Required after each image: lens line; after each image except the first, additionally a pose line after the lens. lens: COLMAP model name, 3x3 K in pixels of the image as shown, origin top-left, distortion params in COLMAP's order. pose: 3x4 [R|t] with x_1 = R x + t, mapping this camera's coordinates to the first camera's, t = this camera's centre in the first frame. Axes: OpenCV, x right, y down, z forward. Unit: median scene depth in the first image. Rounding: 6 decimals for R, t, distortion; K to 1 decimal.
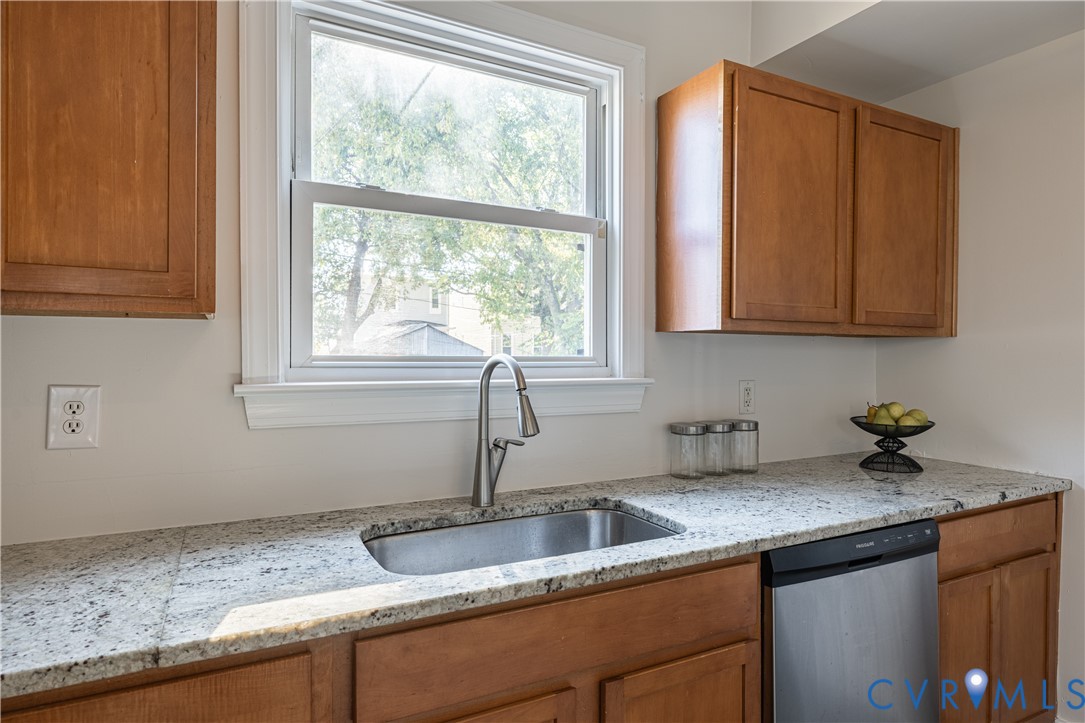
lens RADIAL K [[610.2, 0, 540.1], [0, 610.2, 356.1], [0, 0, 1]] dist [0.001557, -0.000393]
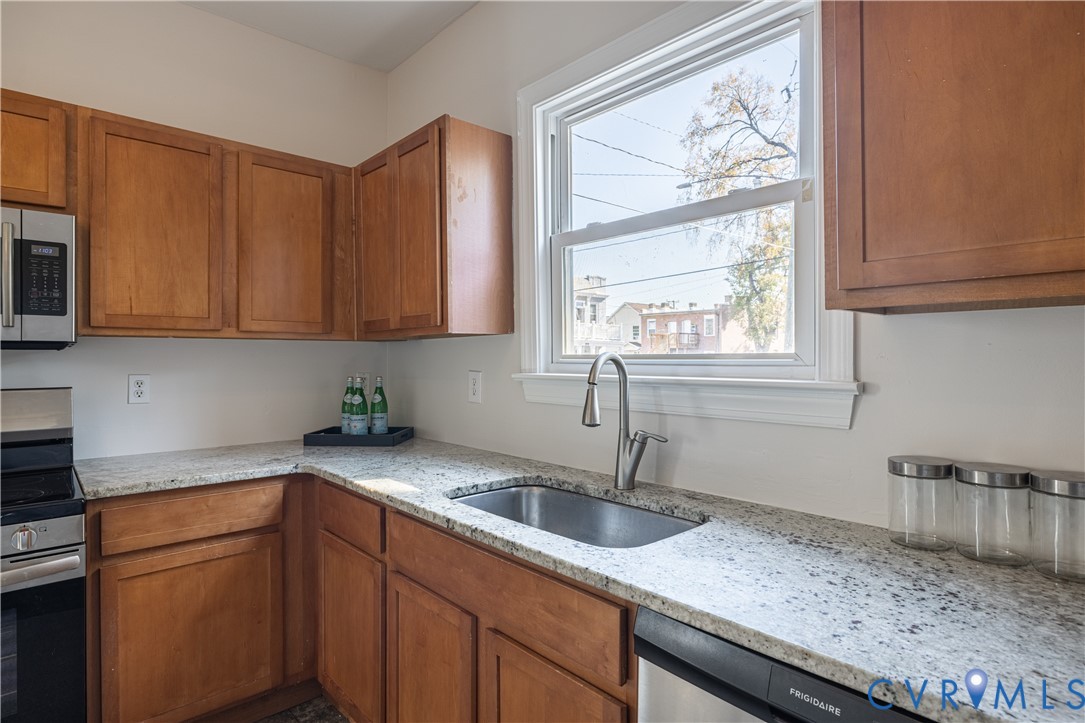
lens RADIAL K [[573.8, 0, 543.0], [0, 573.8, 355.1], [0, 0, 1]] dist [-0.003038, 0.002284]
pose [[0.260412, -0.008348, -0.965461, 0.856712], [0.005135, 0.999960, -0.007261, 0.008878], [0.965484, -0.003067, 0.260445, 0.574738]]
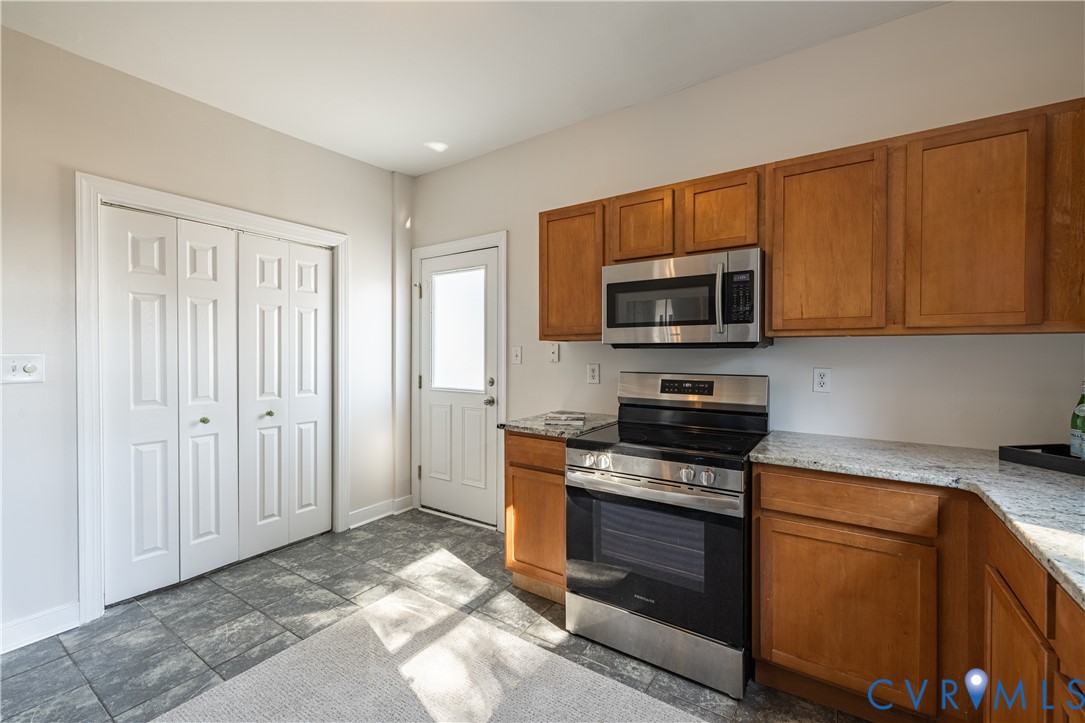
lens RADIAL K [[451.3, 0, 543.7], [0, 451.3, 358.2], [0, 0, 1]] dist [0.000303, 0.000645]
pose [[-0.872696, -0.002881, -0.488256, 0.607098], [-0.006624, 0.999960, 0.005940, 0.009052], [0.488220, 0.008418, -0.872680, 0.740947]]
